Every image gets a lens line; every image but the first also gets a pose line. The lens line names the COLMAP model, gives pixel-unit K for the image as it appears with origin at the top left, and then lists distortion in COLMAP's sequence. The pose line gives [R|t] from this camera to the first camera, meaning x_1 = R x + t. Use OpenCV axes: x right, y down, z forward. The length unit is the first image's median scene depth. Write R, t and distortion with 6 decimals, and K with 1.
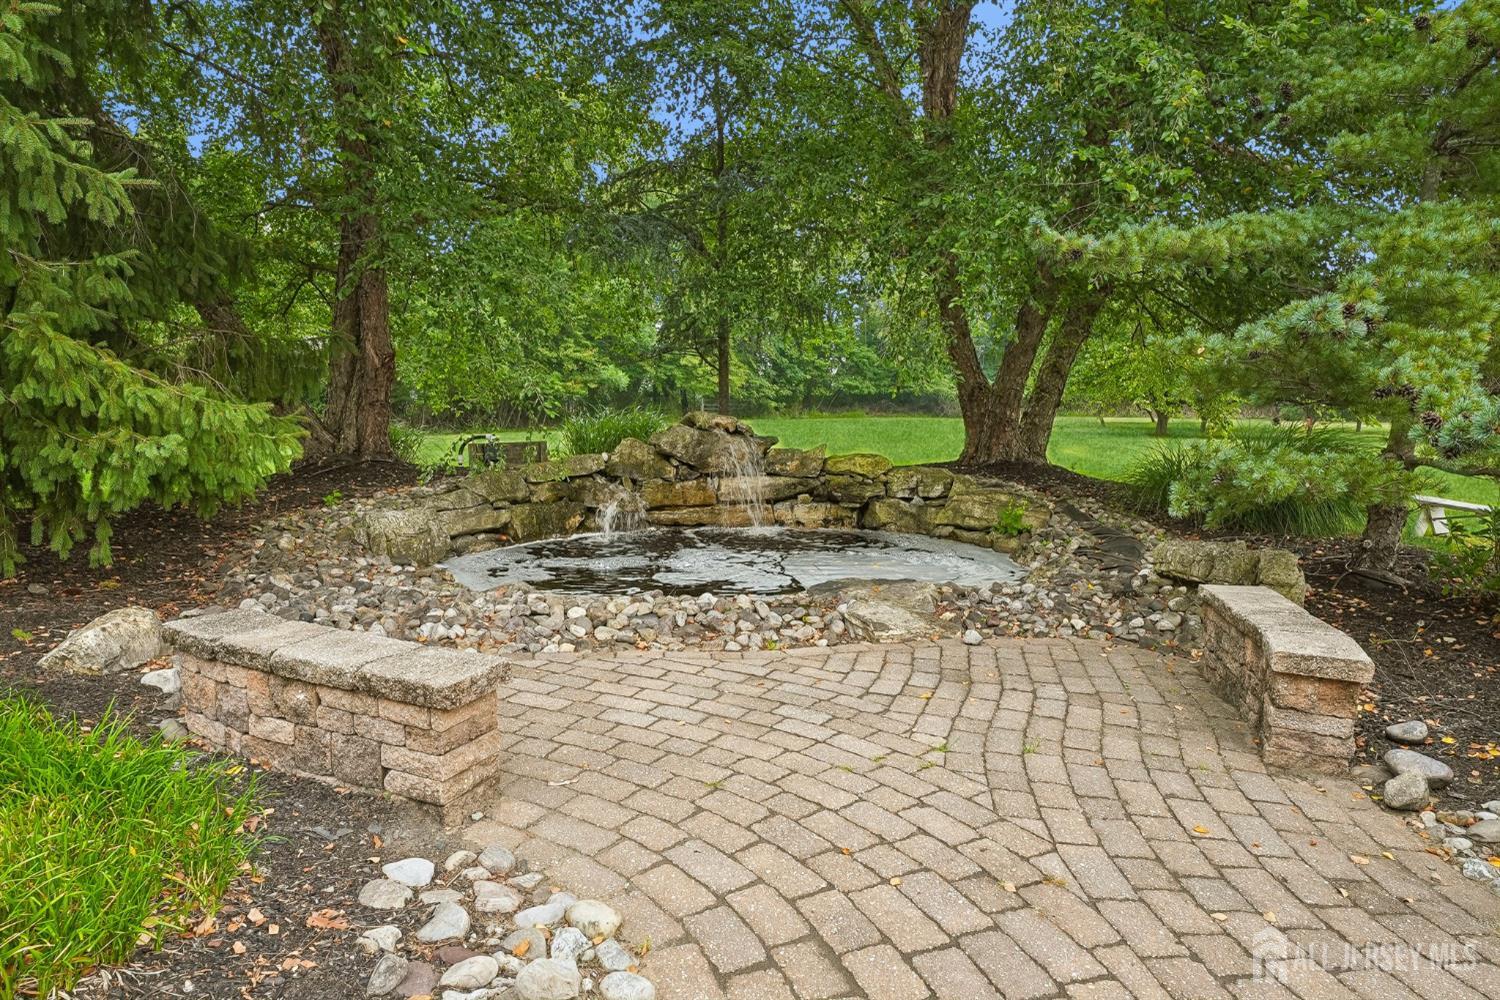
lens RADIAL K [[848.4, 0, 746.6], [0, 848.4, 498.7], [0, 0, 1]] dist [0.005082, 0.000297]
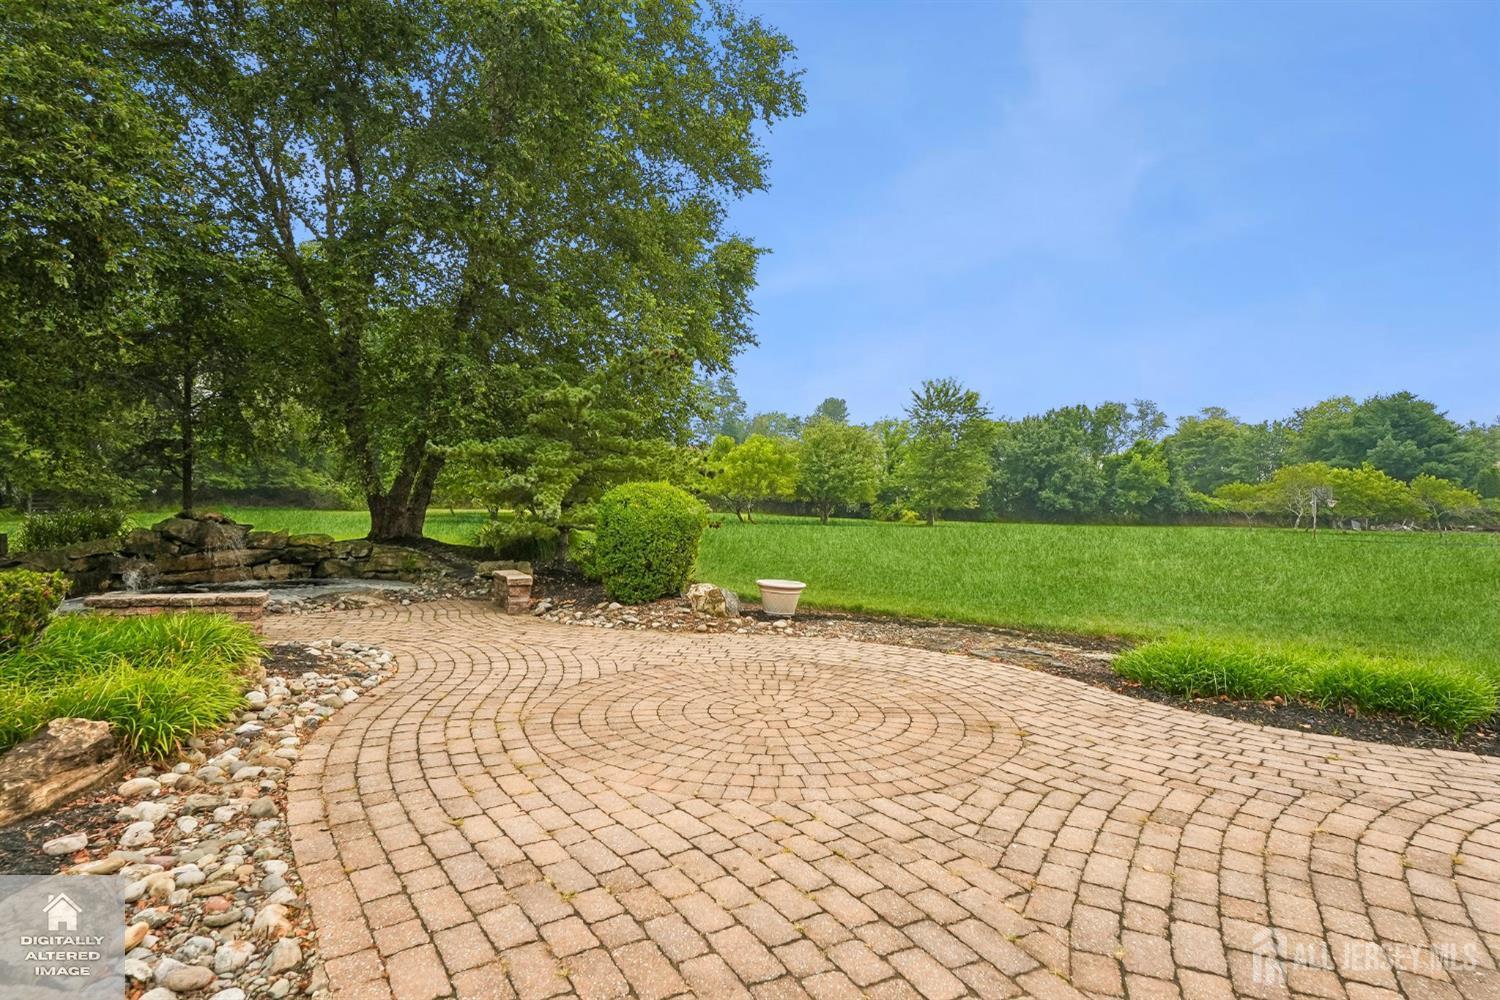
lens RADIAL K [[749.3, 0, 746.5], [0, 749.3, 500.8], [0, 0, 1]] dist [-0.000523, 0.000077]
pose [[0.717680, 0.000168, 0.696373, -0.290355], [0.073259, 0.994433, -0.075740, 0.059598], [-0.692509, 0.105372, 0.713672, -0.678956]]
